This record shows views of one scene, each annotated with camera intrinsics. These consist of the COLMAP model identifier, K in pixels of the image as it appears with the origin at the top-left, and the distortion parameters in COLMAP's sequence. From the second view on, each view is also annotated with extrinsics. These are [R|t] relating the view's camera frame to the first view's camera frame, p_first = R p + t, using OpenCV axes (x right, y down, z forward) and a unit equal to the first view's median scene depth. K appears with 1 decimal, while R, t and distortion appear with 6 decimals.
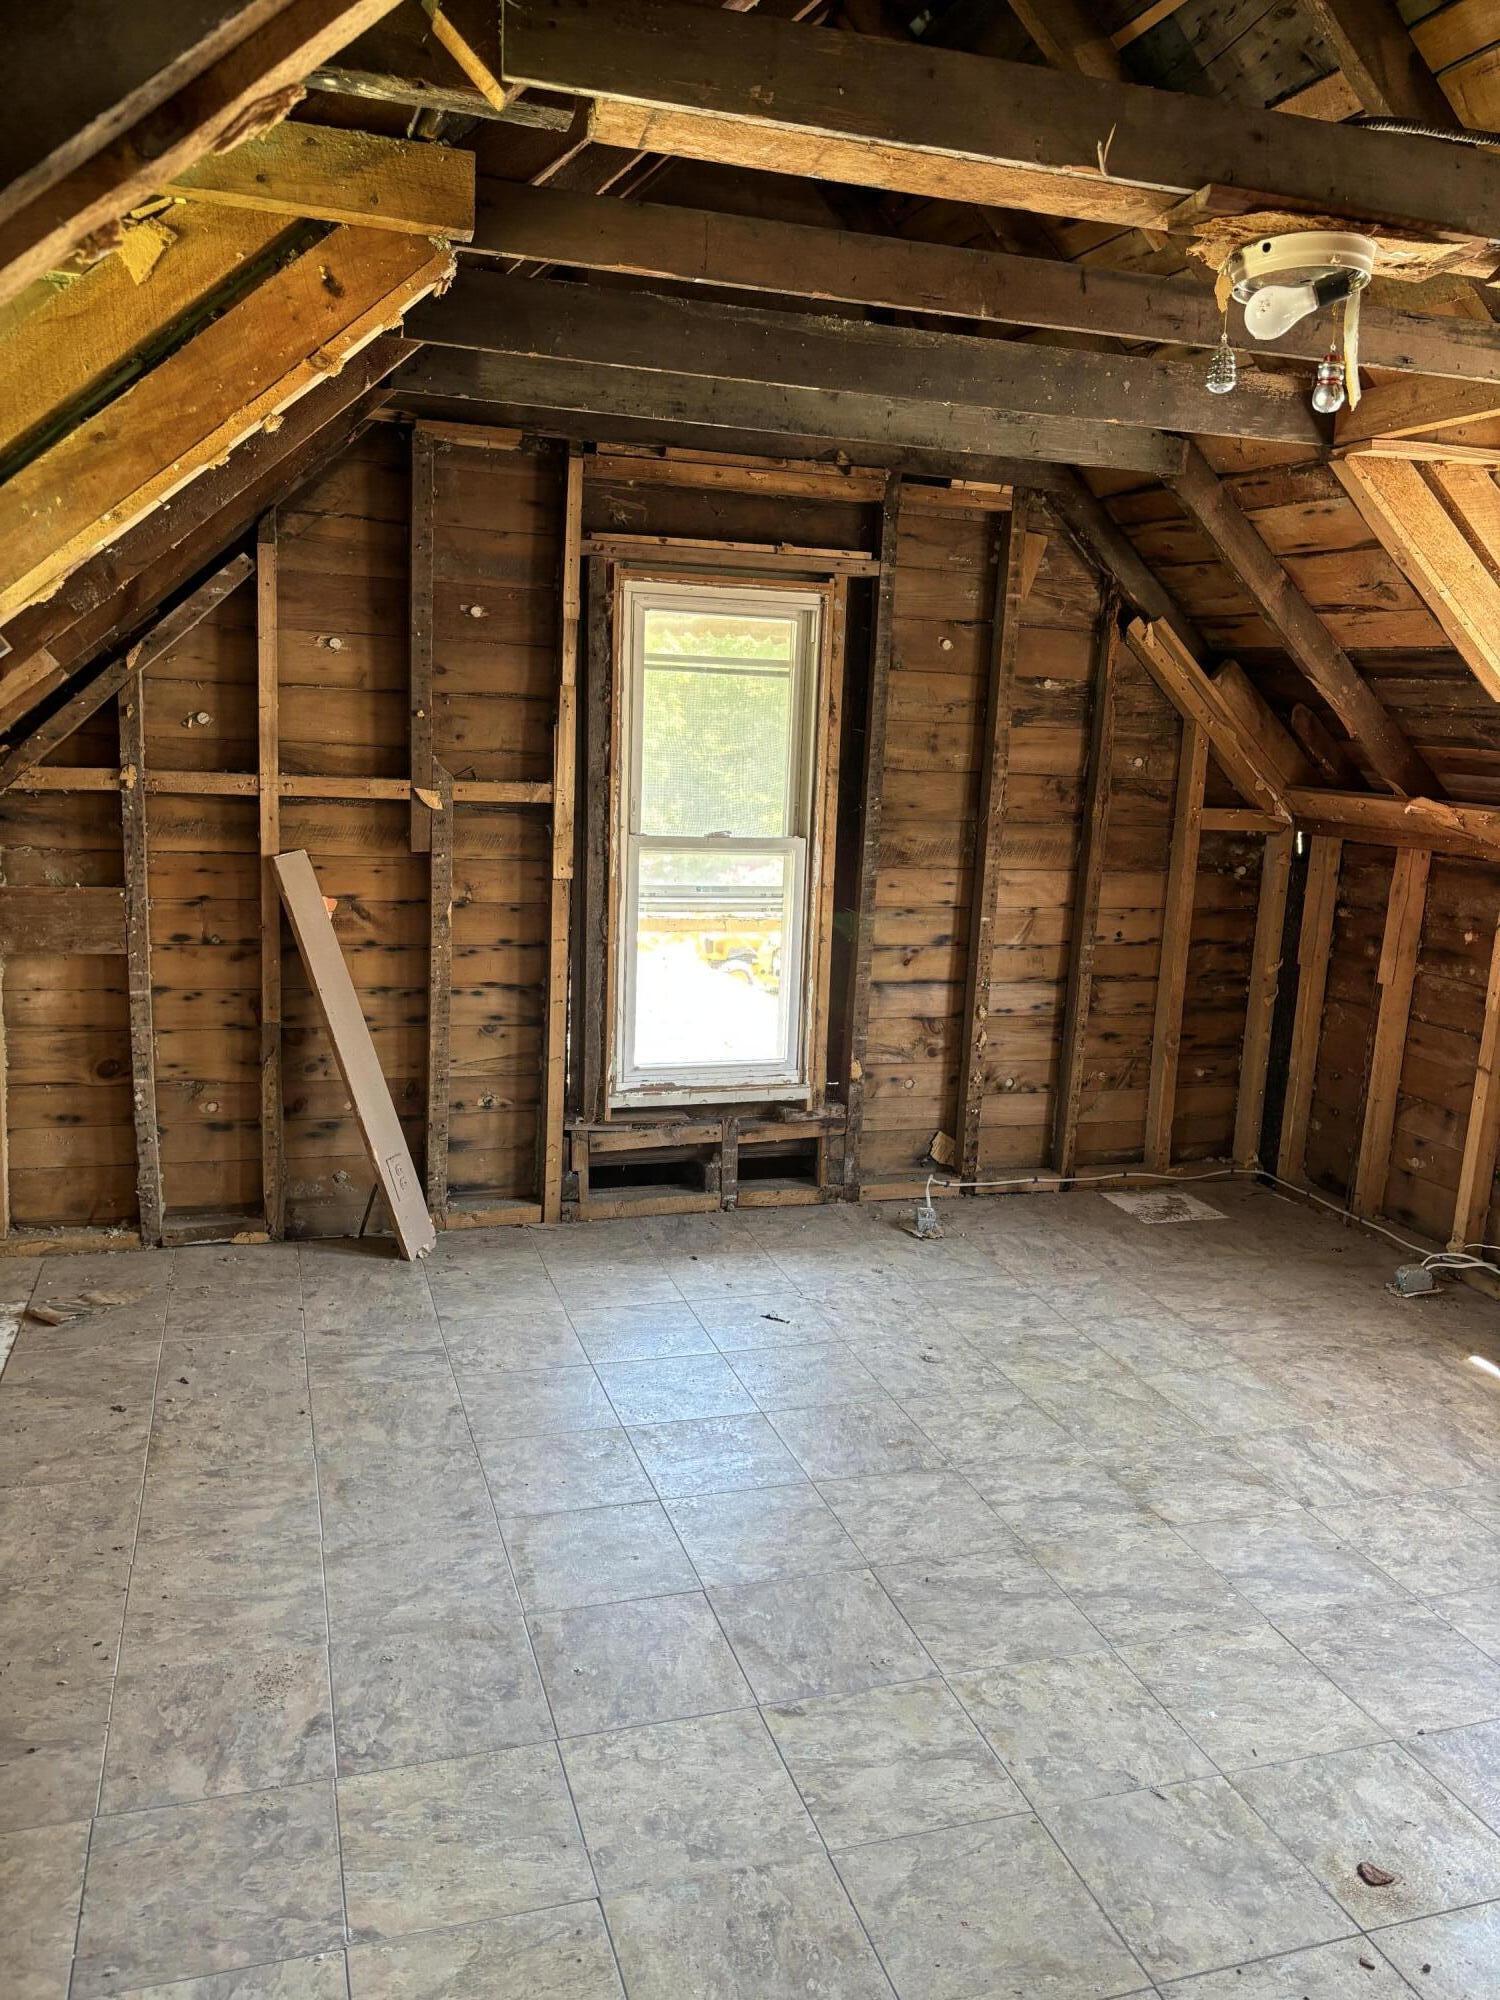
lens RADIAL K [[1527.2, 0, 749.5], [0, 1527.2, 984.3], [0, 0, 1]] dist [0.056479, -0.061358]
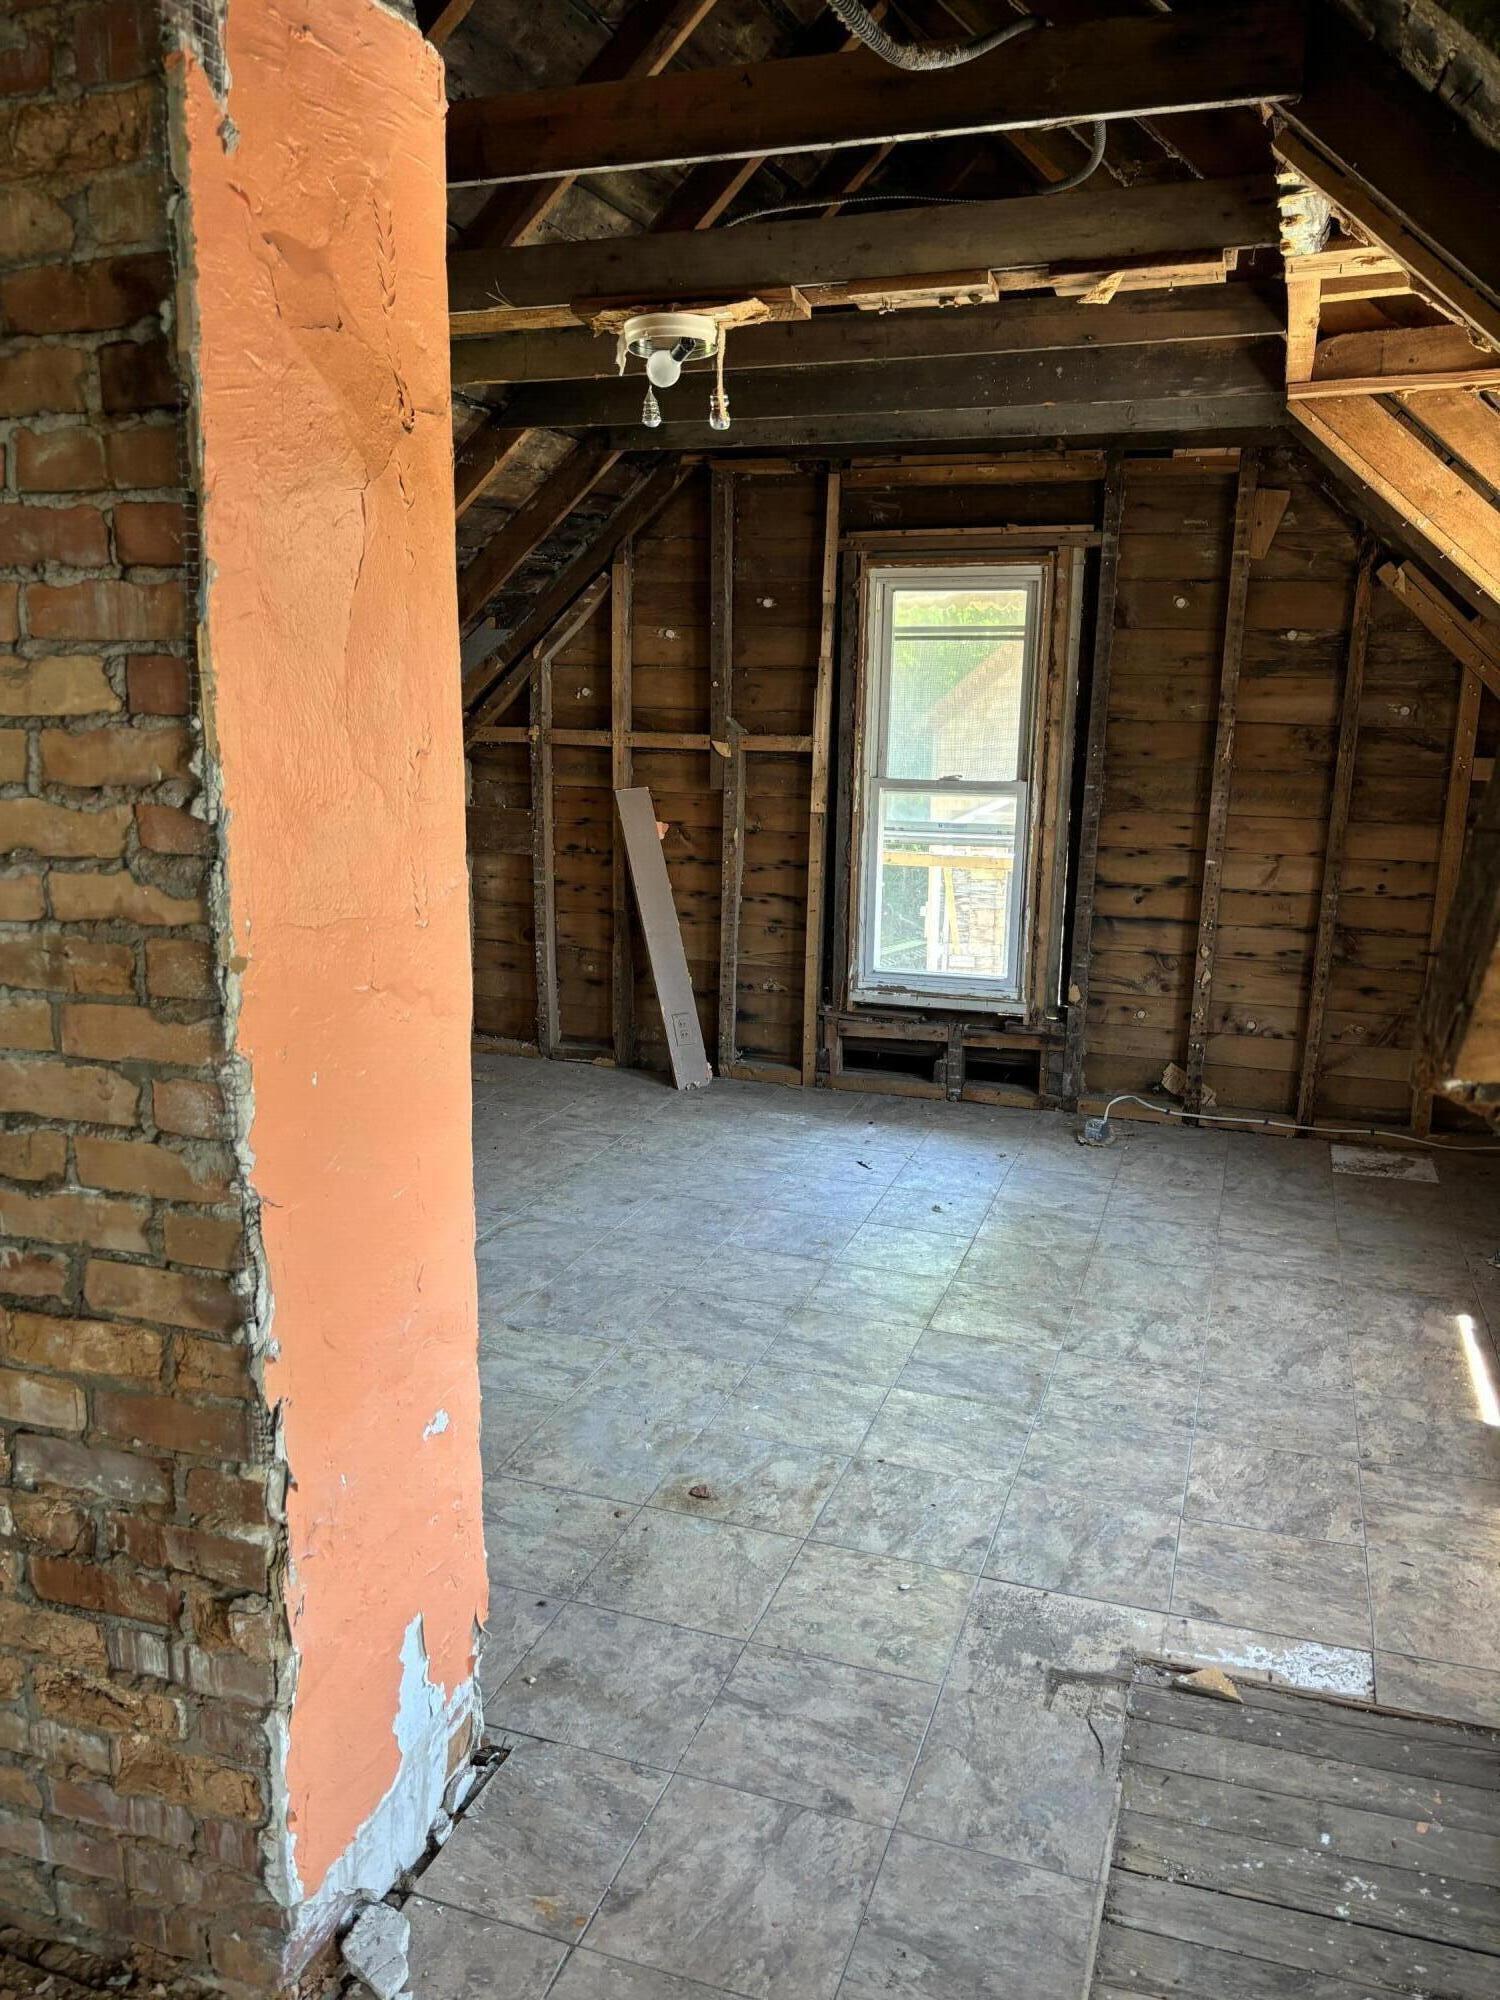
lens RADIAL K [[1527.2, 0, 748.1], [0, 1527.2, 1021.5], [0, 0, 1]] dist [0.056479, -0.061358]
pose [[0.793406, 0.100476, -0.600343, 0.606871], [-0.083659, 0.994922, 0.055951, 0.036920], [0.602916, 0.005832, 0.797783, -0.040344]]
